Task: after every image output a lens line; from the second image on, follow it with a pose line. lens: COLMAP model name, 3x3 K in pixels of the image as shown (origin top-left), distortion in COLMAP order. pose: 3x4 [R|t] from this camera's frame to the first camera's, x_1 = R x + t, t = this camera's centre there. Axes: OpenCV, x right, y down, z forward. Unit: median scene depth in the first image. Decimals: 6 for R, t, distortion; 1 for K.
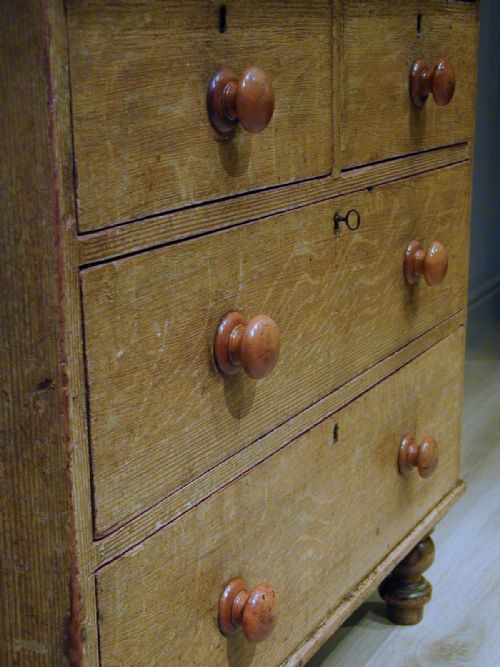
lens RADIAL K [[1090.9, 0, 250.0], [0, 1090.9, 333.5], [0, 0, 1]] dist [-0.014966, 0.149275]
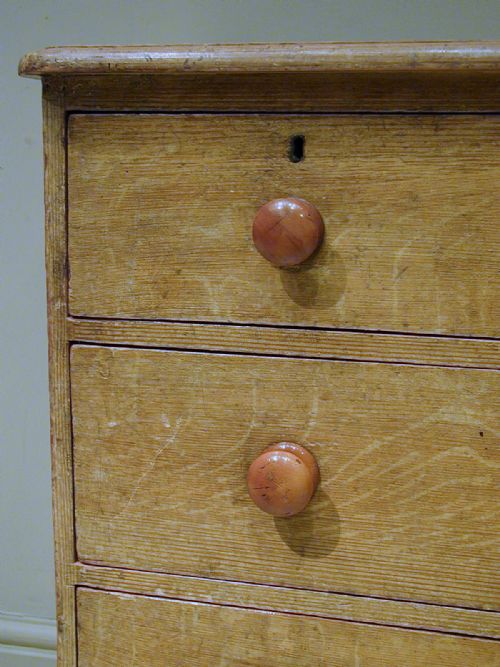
lens RADIAL K [[1020.9, 0, 246.8], [0, 1020.9, 323.5], [0, 0, 1]] dist [-0.074801, 0.366330]
pose [[0.258790, 0.196518, -0.945731, 0.843354], [-0.250882, 0.959160, 0.130657, -0.239043], [0.932784, 0.203454, 0.297524, 0.694849]]
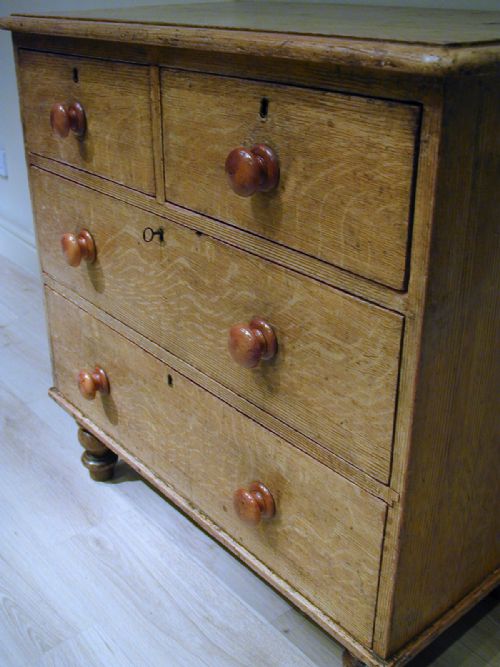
lens RADIAL K [[753.4, 0, 249.6], [0, 753.4, 314.6], [0, 0, 1]] dist [-0.195068, 0.251689]
pose [[-0.351280, 0.408912, -0.842255, 1.048667], [-0.223956, 0.836772, 0.499655, -0.617256], [0.909091, 0.364147, -0.202363, 1.616371]]
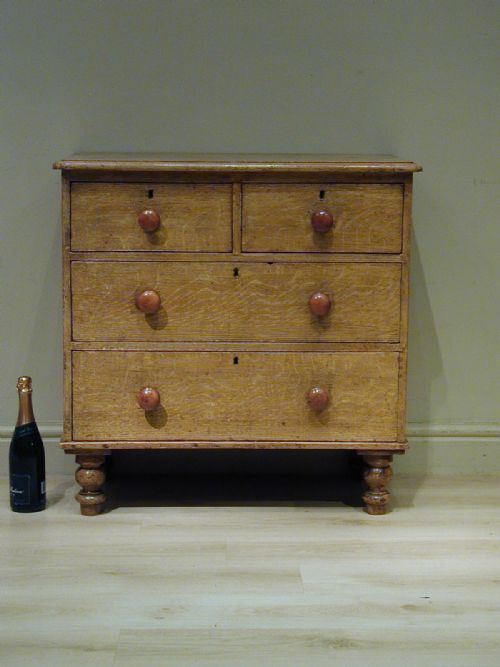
lens RADIAL K [[1541.9, 0, 250.0], [0, 1541.9, 333.5], [0, 0, 1]] dist [0.114100, 0.919093]
pose [[0.505552, 0.162142, -0.847424, 3.790333], [-0.230524, 0.971861, 0.048426, -0.175945], [0.831430, 0.170870, 0.528703, -0.988762]]
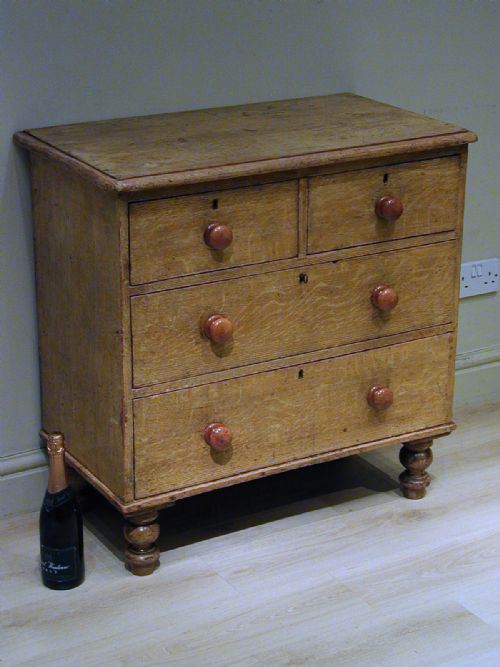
lens RADIAL K [[1541.9, 0, 250.0], [0, 1541.9, 333.5], [0, 0, 1]] dist [0.114100, 0.919093]
pose [[0.861009, 0.188863, -0.472223, 1.780493], [-0.140730, 0.980713, 0.135635, -0.482164], [0.488731, -0.050327, 0.870982, -2.101041]]
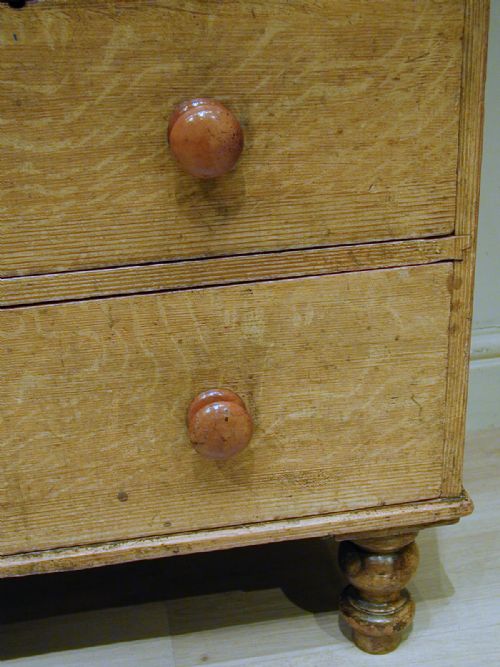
lens RADIAL K [[1020.9, 0, 246.8], [0, 1020.9, 323.5], [0, 0, 1]] dist [-0.074801, 0.366330]
pose [[0.632249, 0.299835, -0.714395, 0.896883], [-0.164892, 0.953029, 0.254060, -0.165596], [0.757015, -0.042831, 0.651992, 0.906381]]
